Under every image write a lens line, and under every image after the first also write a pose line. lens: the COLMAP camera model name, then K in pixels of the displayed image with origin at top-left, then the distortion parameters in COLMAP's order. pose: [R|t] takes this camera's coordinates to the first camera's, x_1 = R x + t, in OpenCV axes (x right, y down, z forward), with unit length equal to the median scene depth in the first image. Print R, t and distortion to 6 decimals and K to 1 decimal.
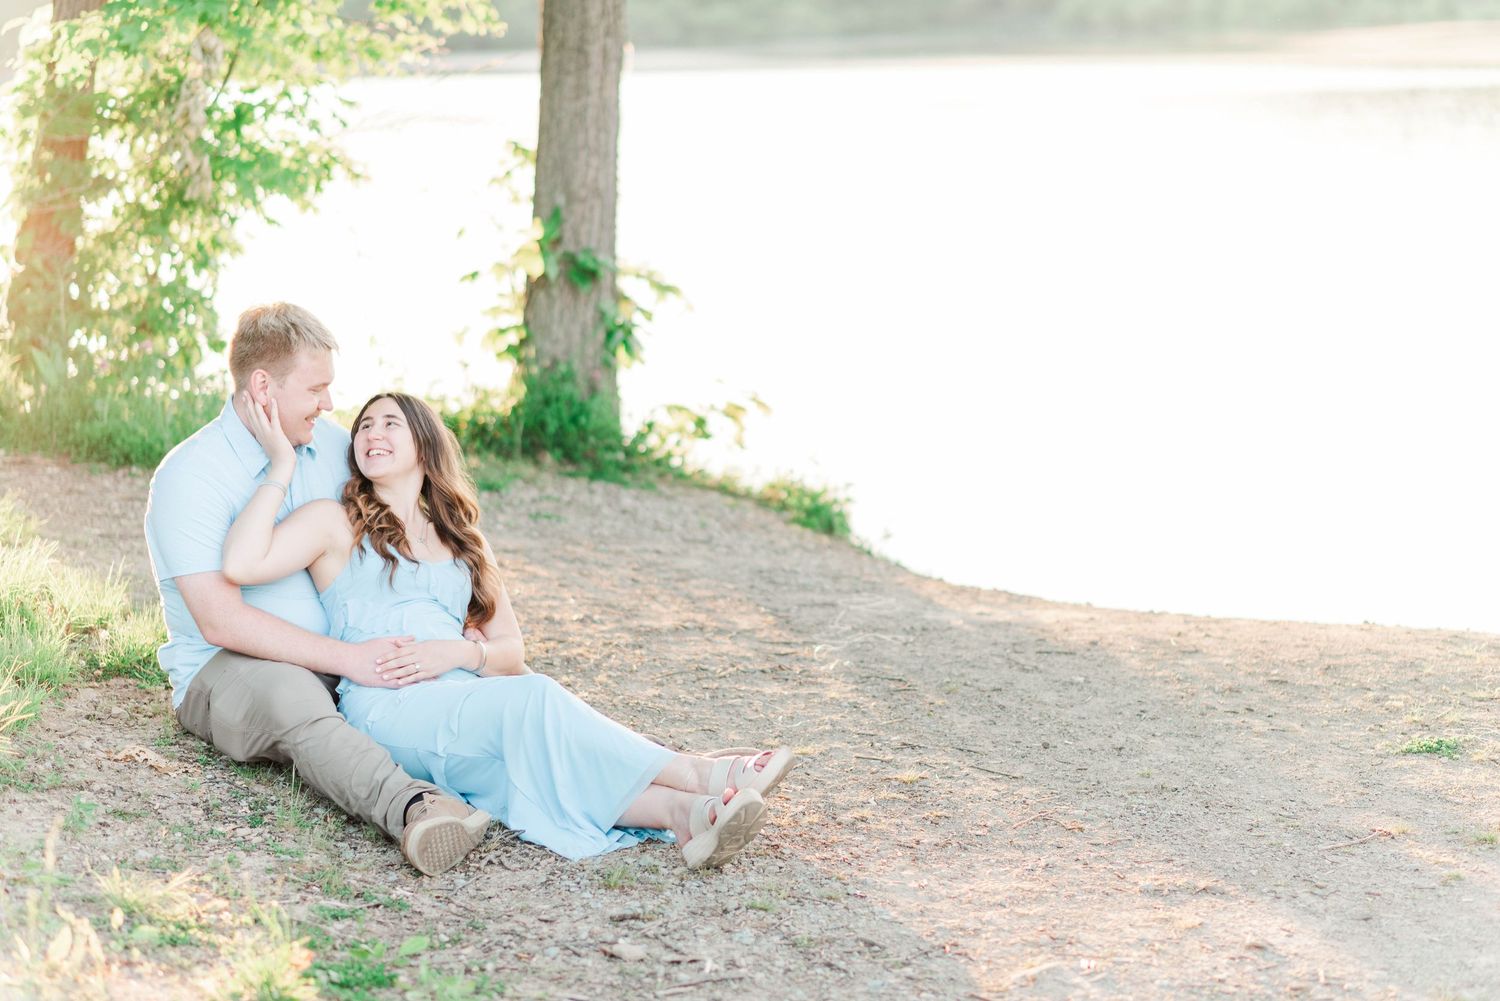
lens RADIAL K [[3709.0, 0, 776.6], [0, 3709.0, 529.2], [0, 0, 1]] dist [0.005408, -0.416865]
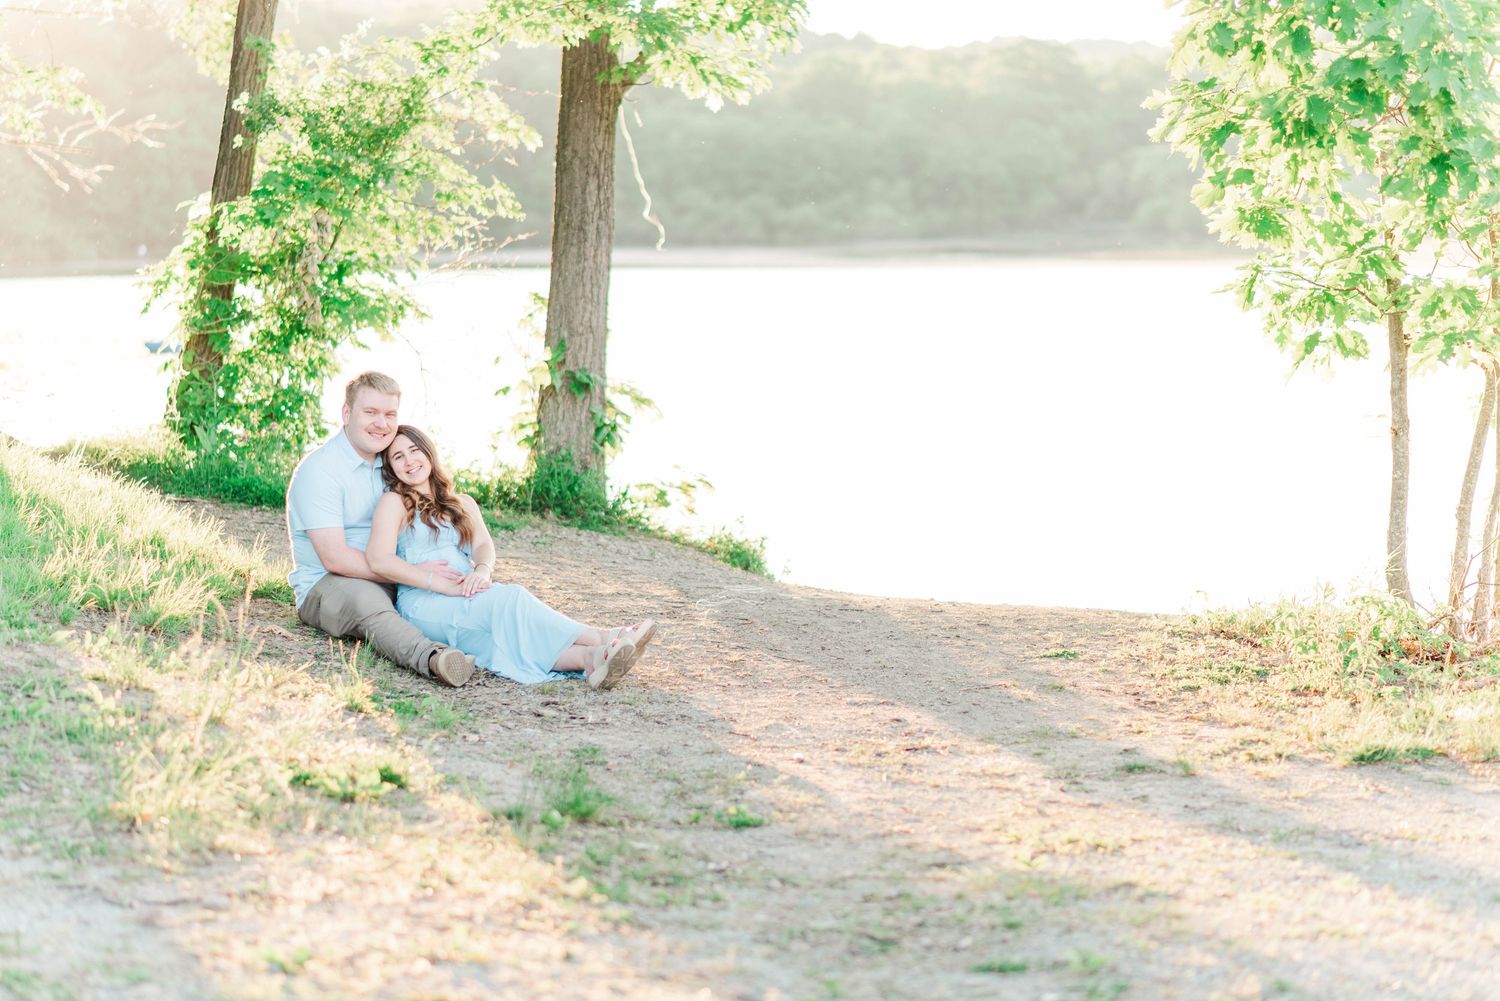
lens RADIAL K [[3876.1, 0, 750.0], [0, 3876.1, 500.5], [0, 0, 1]] dist [-0.039319, 0.152632]
pose [[0.999260, 0.018420, -0.033776, 0.064504], [-0.020548, 0.997752, -0.063788, 0.068688], [0.032525, 0.064434, 0.997392, -0.476985]]
